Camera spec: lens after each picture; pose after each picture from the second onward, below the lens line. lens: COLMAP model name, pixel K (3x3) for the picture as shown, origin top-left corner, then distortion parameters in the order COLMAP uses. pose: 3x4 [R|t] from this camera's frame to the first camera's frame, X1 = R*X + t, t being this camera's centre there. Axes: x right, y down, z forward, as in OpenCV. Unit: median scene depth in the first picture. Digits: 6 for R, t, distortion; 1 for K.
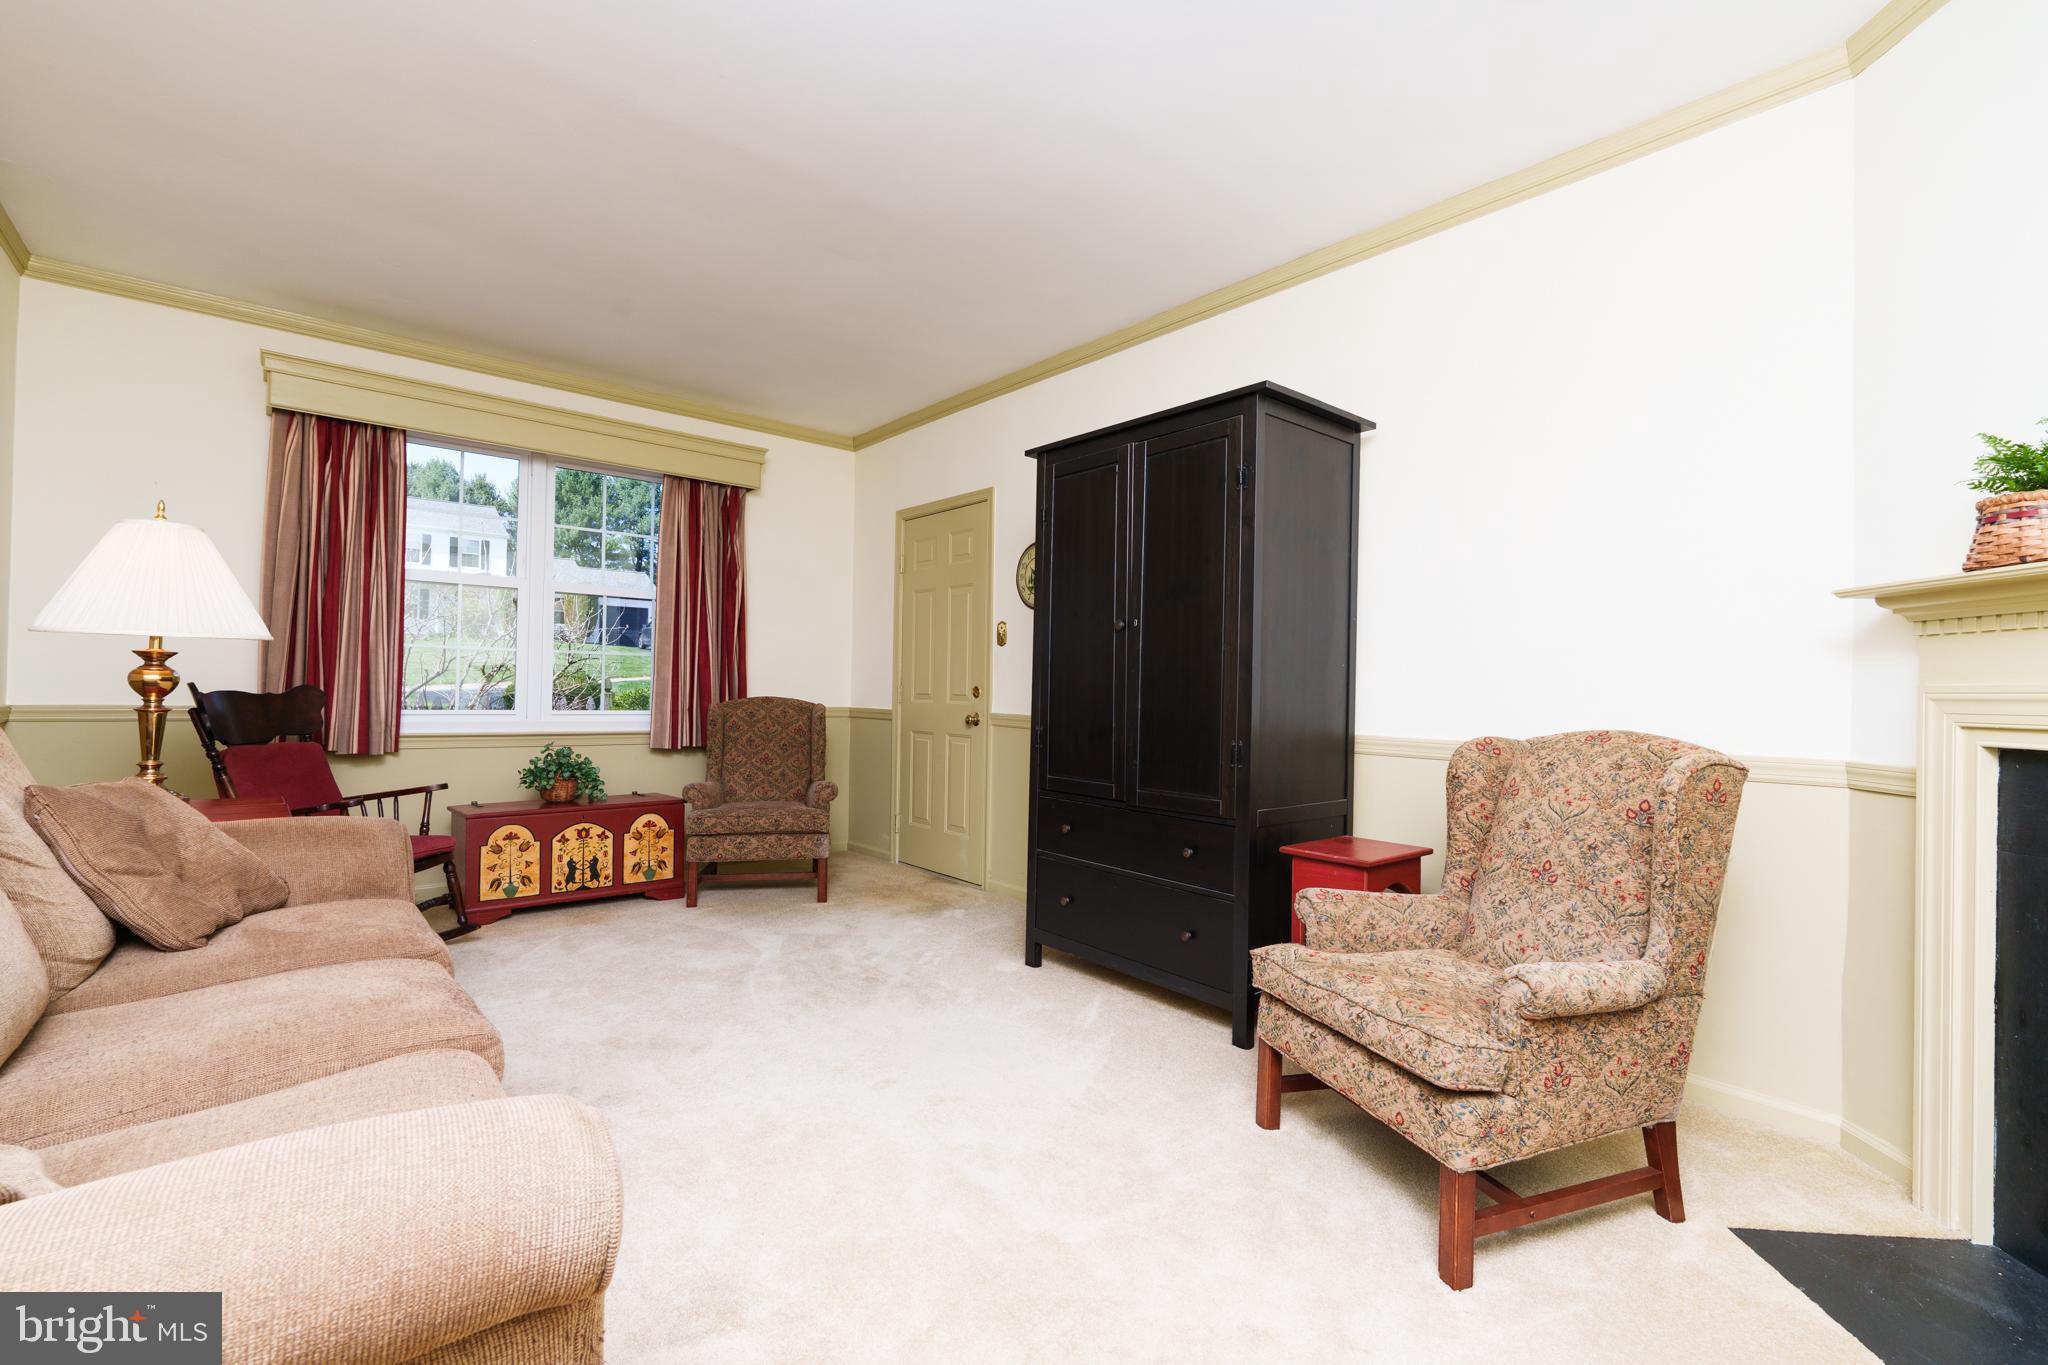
lens RADIAL K [[923.5, 0, 1027.9], [0, 923.5, 678.5], [0, 0, 1]] dist [0.002487, 0.000172]
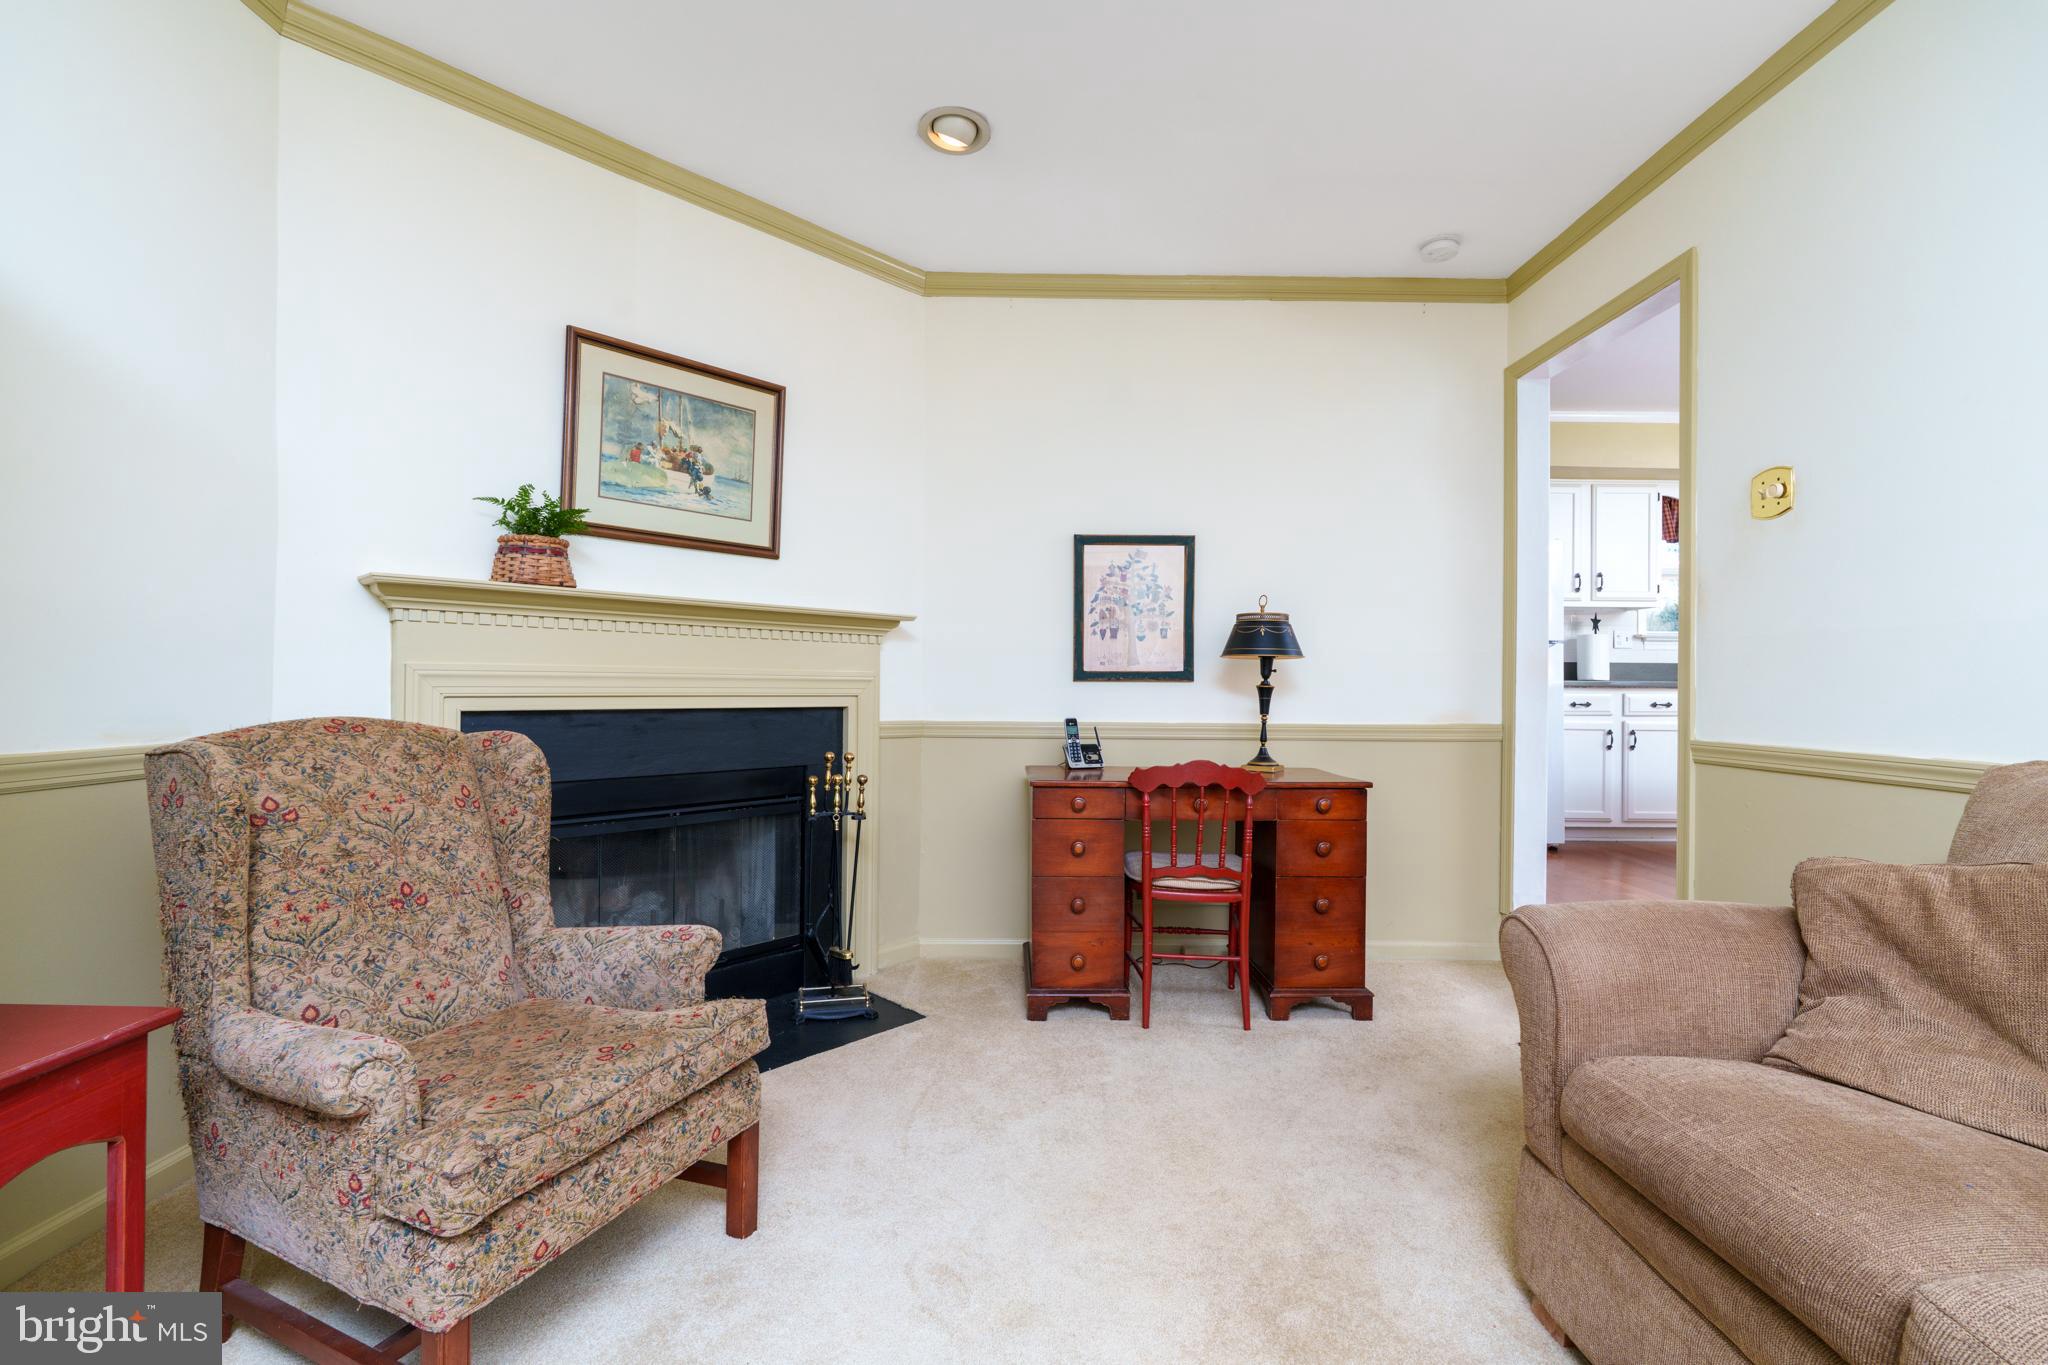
lens RADIAL K [[872.1, 0, 1011.2], [0, 872.1, 686.4], [0, 0, 1]] dist [-0.023086, 0.000055]
pose [[-0.753093, -0.007681, 0.657870, -0.314027], [-0.015290, 0.999866, -0.005829, 0.023812], [-0.657737, -0.014449, -0.753109, 1.203051]]
